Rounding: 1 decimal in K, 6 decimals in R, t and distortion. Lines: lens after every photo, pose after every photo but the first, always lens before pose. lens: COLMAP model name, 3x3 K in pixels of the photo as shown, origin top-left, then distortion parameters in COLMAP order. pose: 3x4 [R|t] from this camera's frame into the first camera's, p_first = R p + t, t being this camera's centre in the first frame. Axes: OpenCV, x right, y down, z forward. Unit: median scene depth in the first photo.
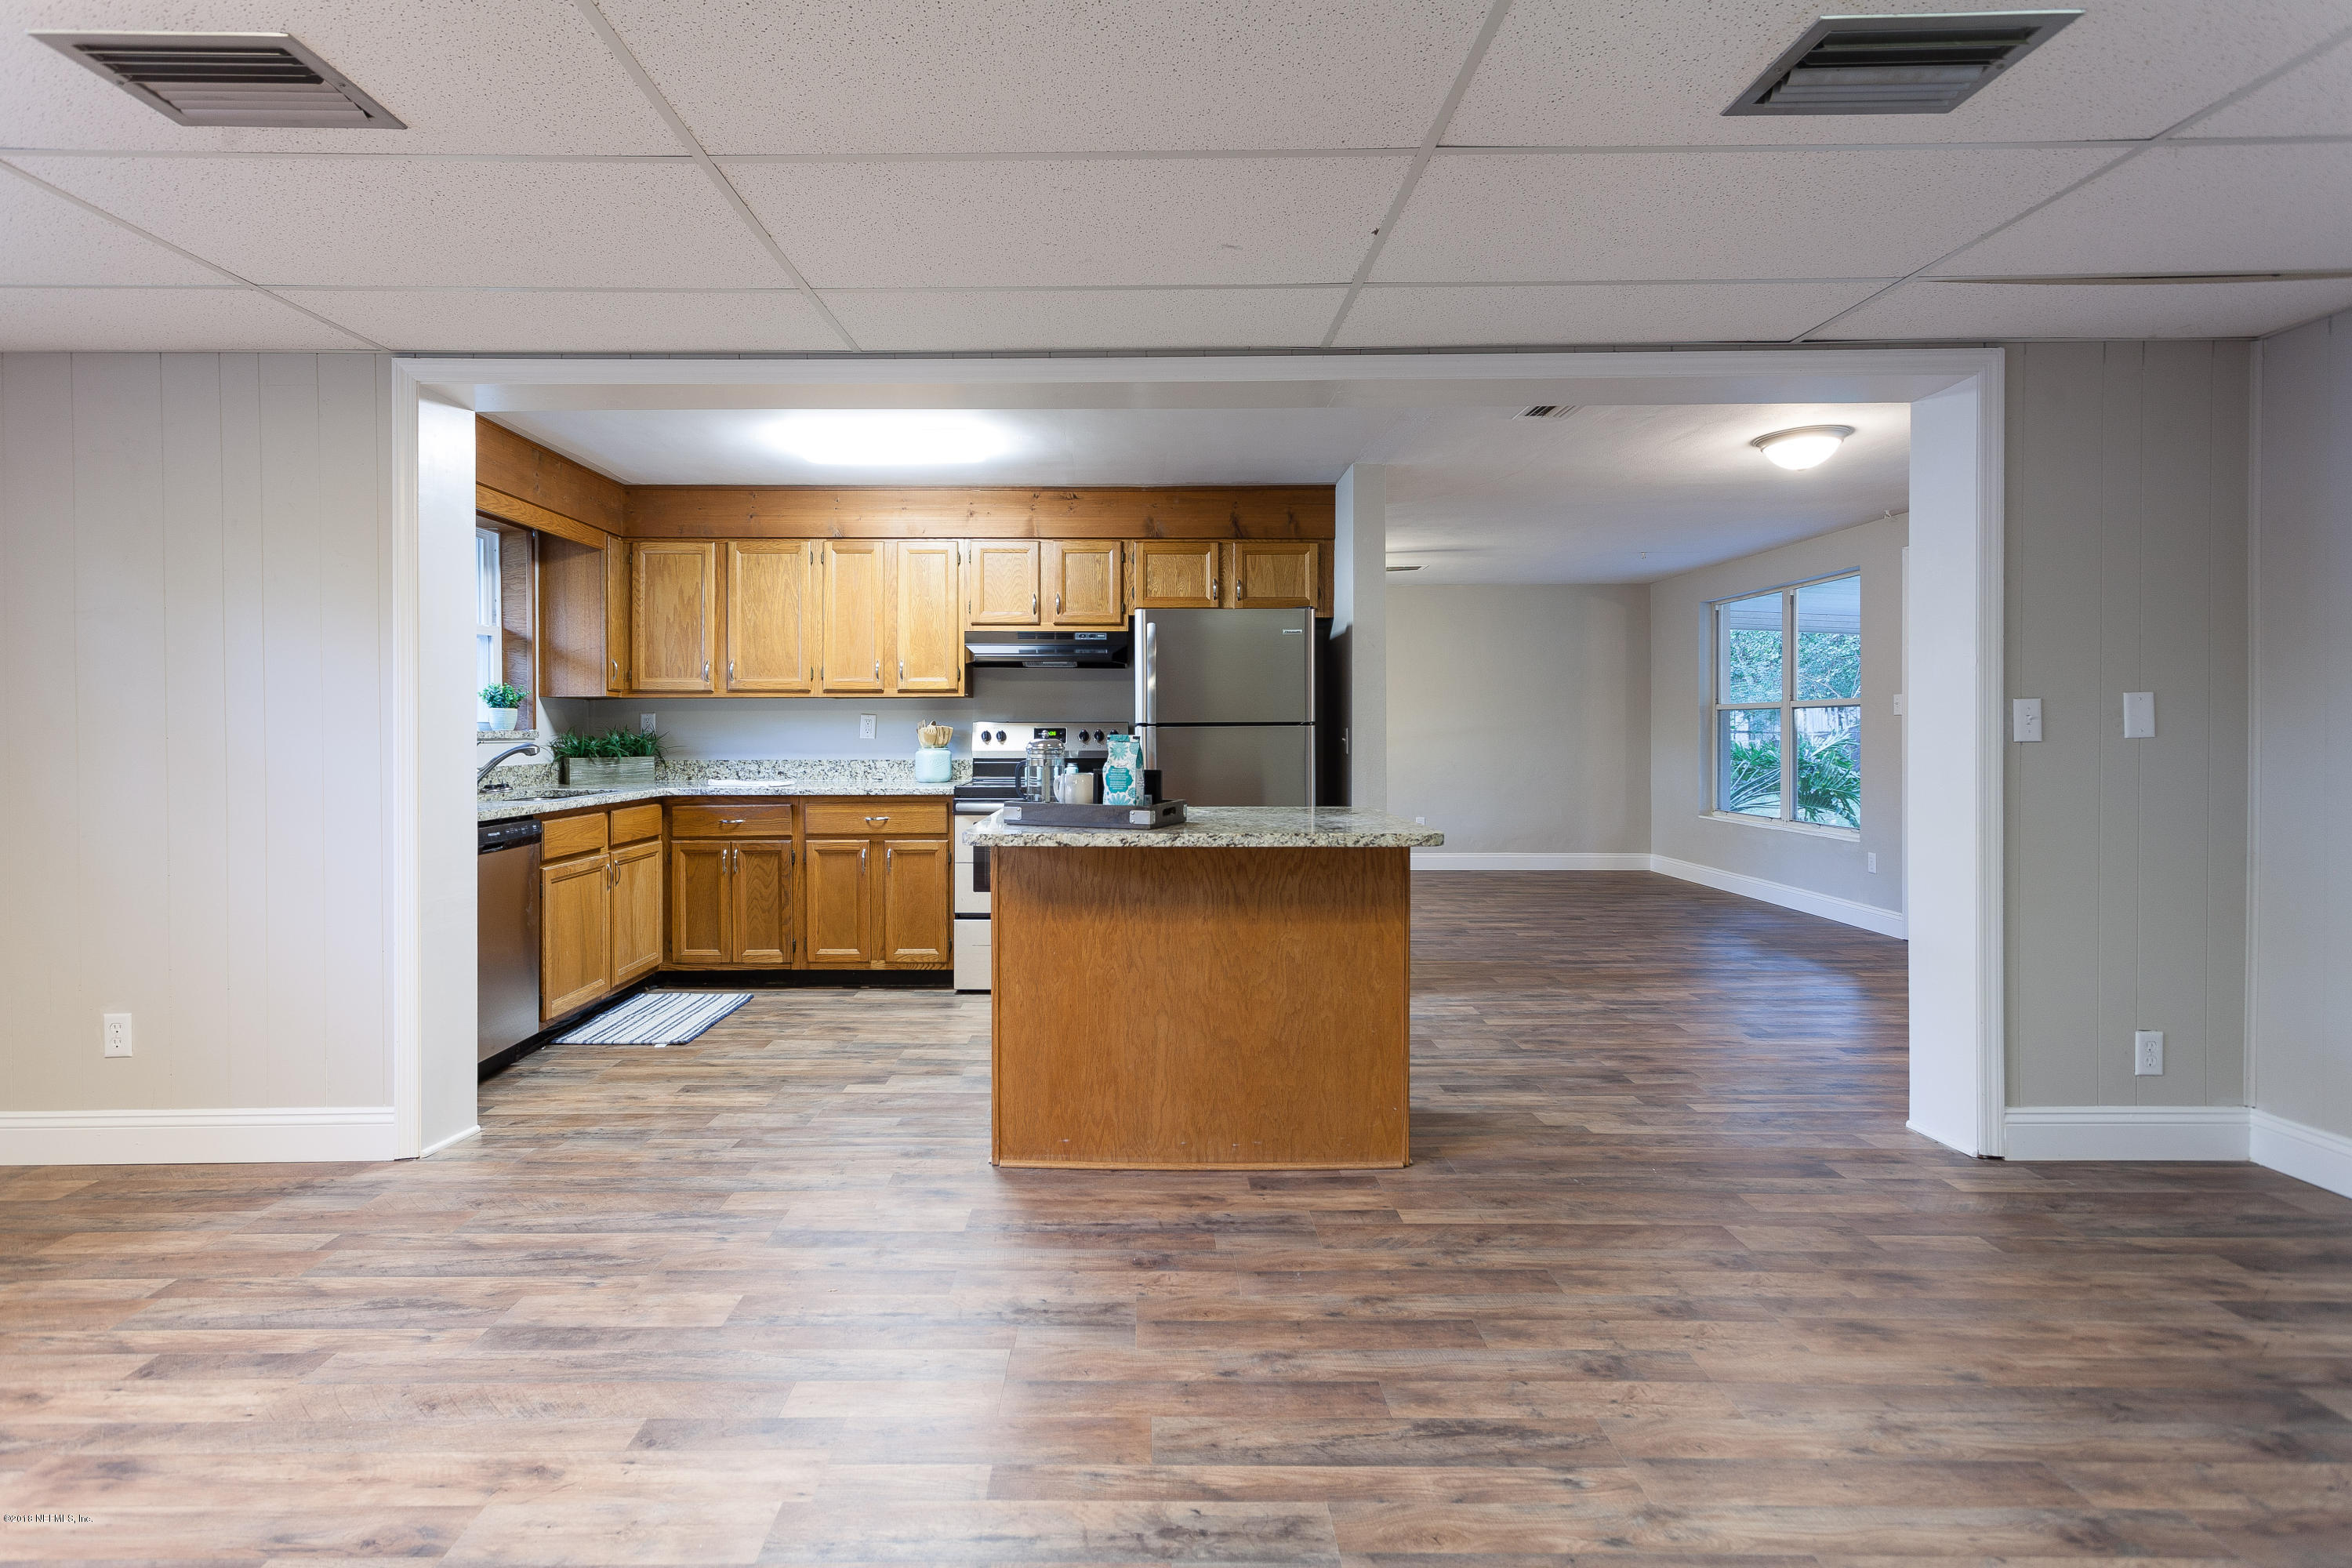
lens RADIAL K [[1161.9, 0, 1117.1], [0, 1161.9, 751.3], [0, 0, 1]] dist [0.004137, 0.000505]
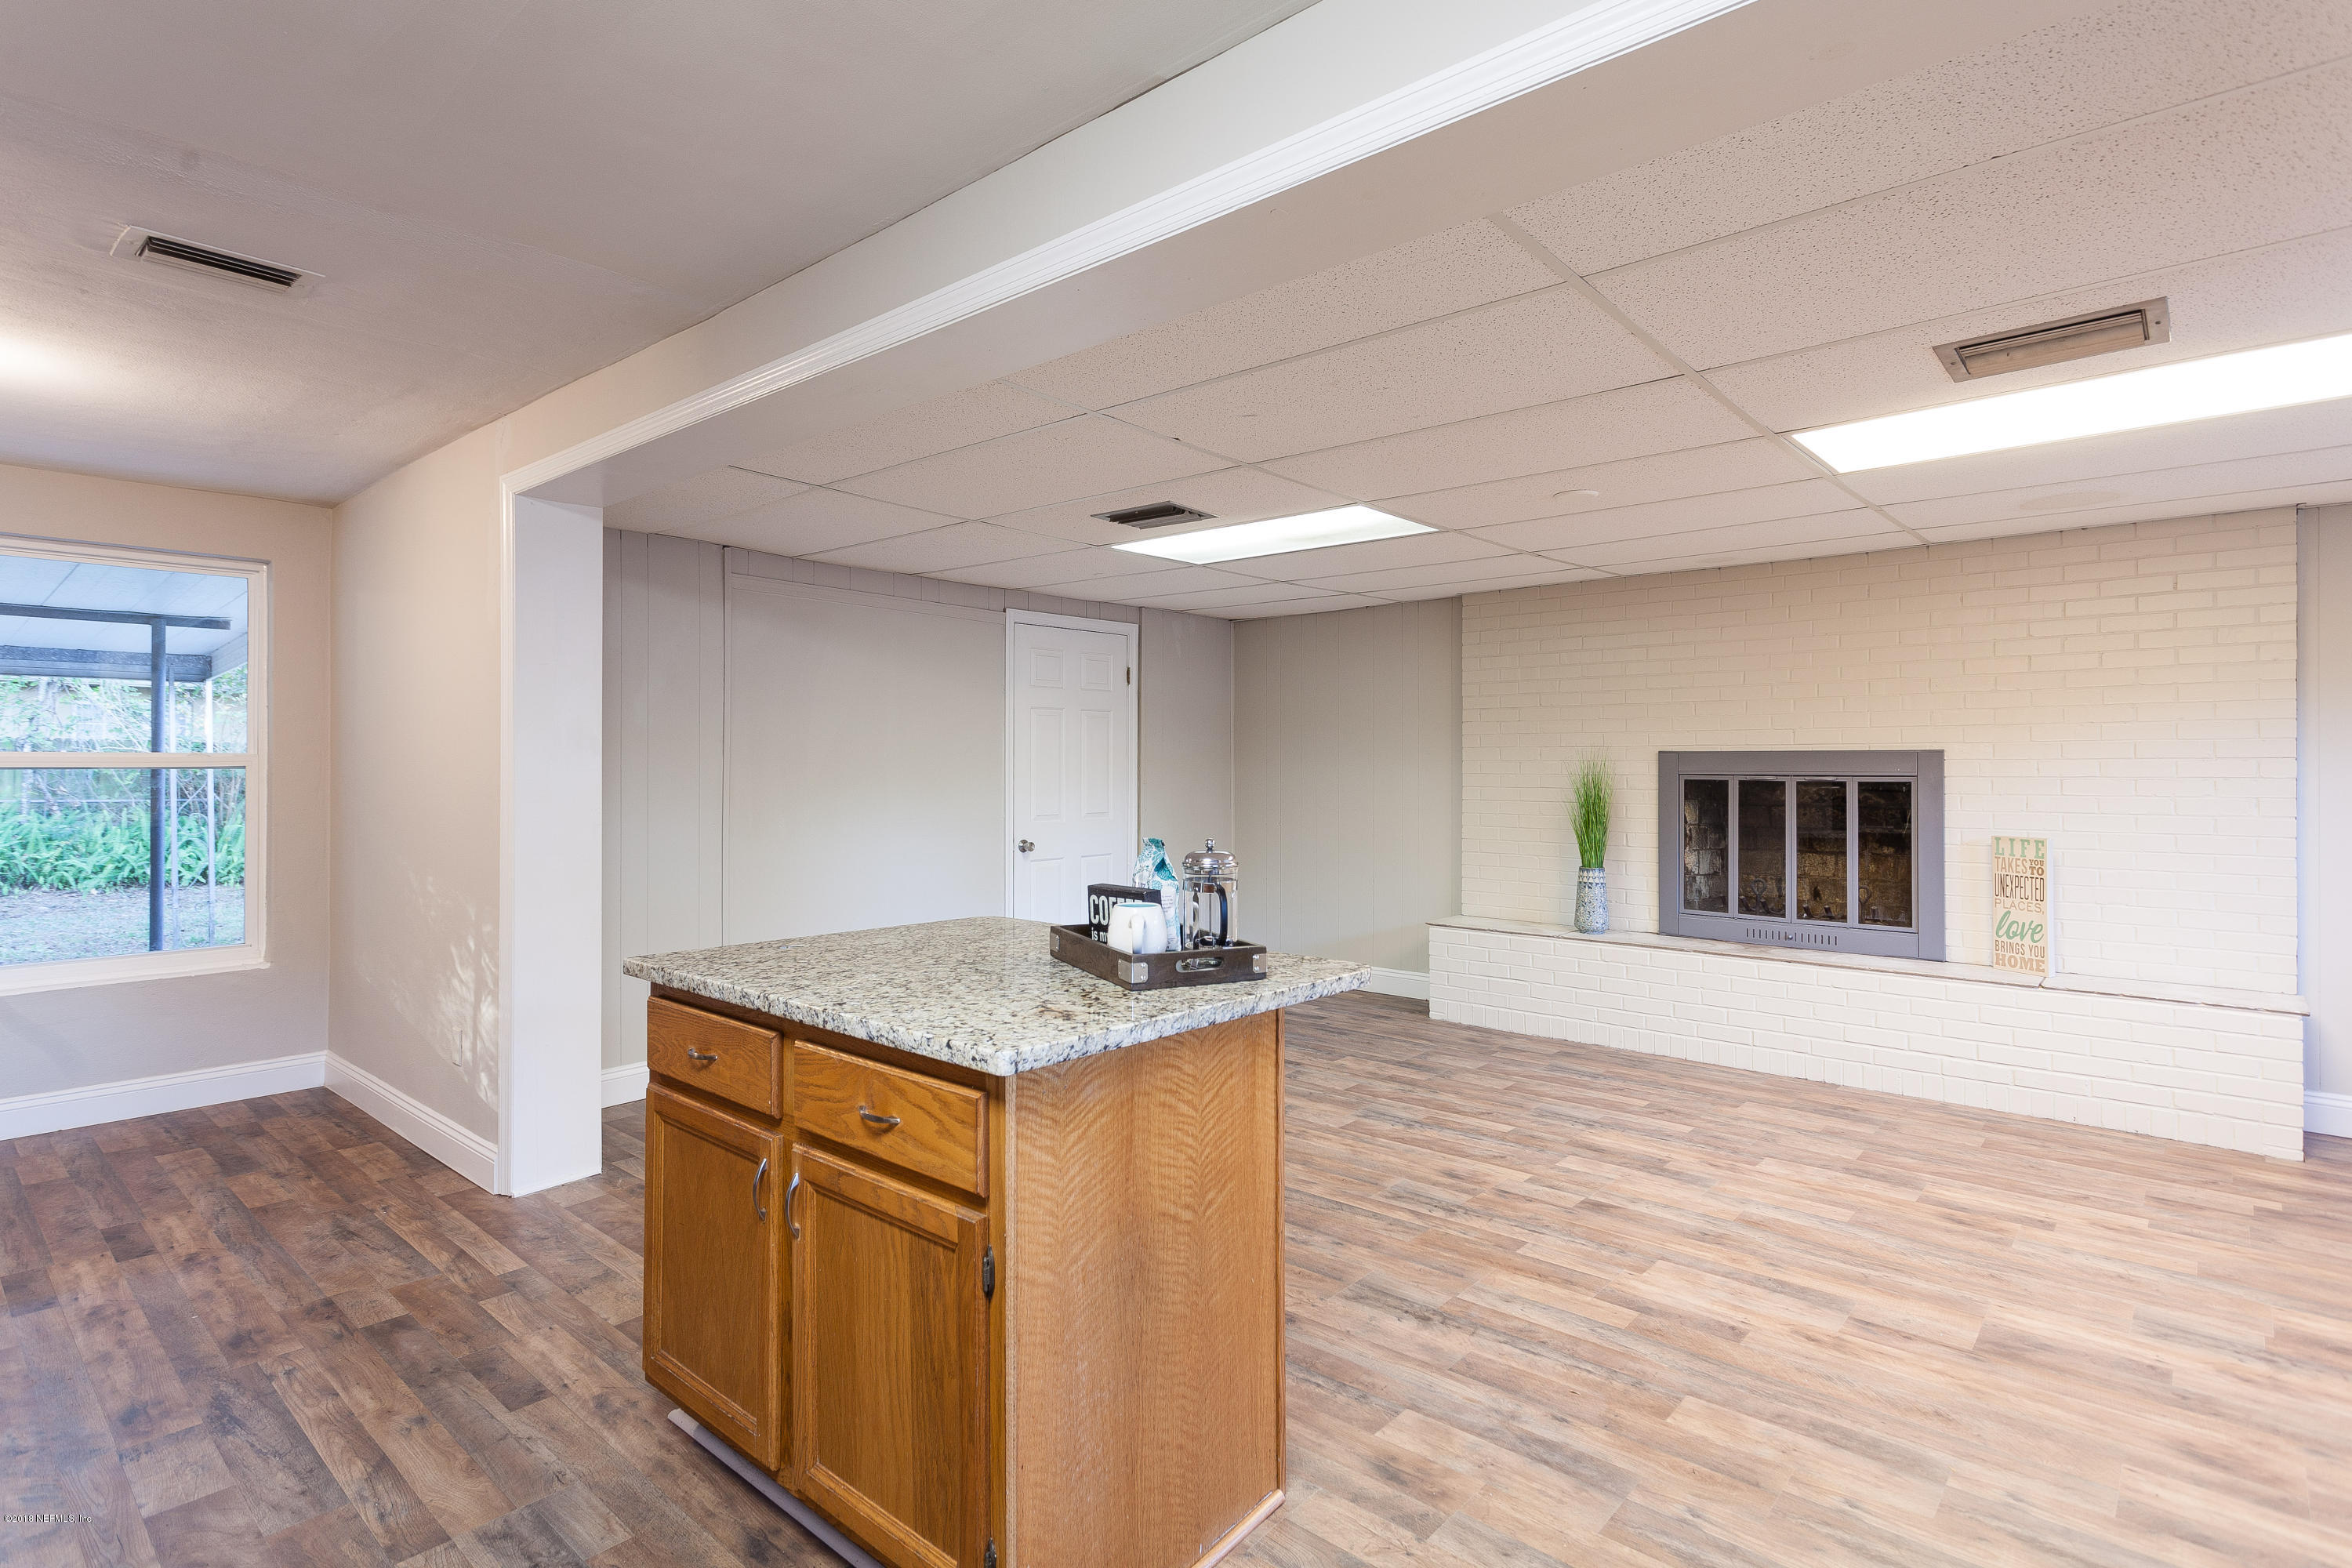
lens RADIAL K [[1214.5, 0, 1139.9], [0, 1214.5, 785.3], [0, 0, 1]] dist [0.001948, 0.002549]
pose [[-0.750574, -0.009327, 0.660721, -0.490544], [0.014327, 0.999436, 0.030383, -0.077631], [-0.660631, 0.032271, -0.750017, 1.517406]]
